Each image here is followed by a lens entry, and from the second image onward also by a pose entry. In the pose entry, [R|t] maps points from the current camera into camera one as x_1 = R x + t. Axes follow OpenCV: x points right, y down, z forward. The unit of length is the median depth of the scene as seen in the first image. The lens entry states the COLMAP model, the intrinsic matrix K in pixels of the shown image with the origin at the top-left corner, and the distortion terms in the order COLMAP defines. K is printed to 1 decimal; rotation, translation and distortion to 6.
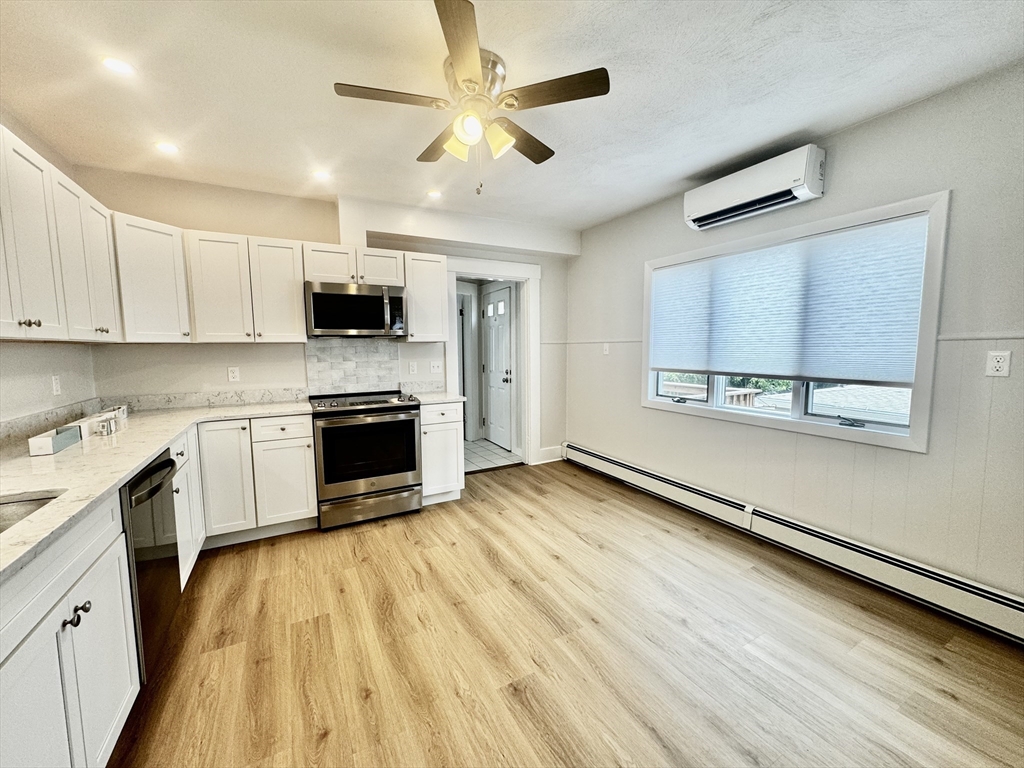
lens RADIAL K [[410.4, 0, 518.5], [0, 410.4, 385.1], [0, 0, 1]] dist [-0.000370, 0.000161]
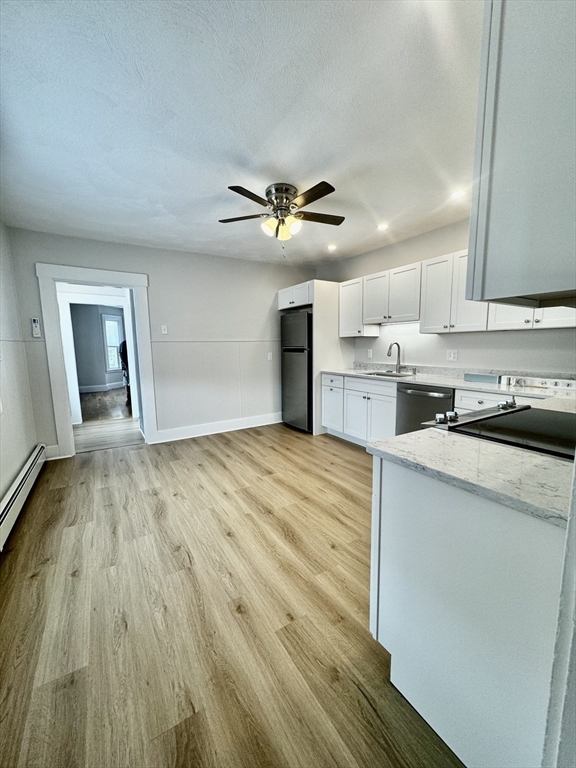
lens RADIAL K [[307.8, 0, 289.4], [0, 307.8, 384.4], [0, 0, 1]] dist [-0.000370, 0.000161]
pose [[-0.999135, 0.023028, -0.034626, -0.047087], [0.014846, 0.975327, 0.220266, -0.146346], [0.038844, 0.219561, -0.974825, 1.776312]]
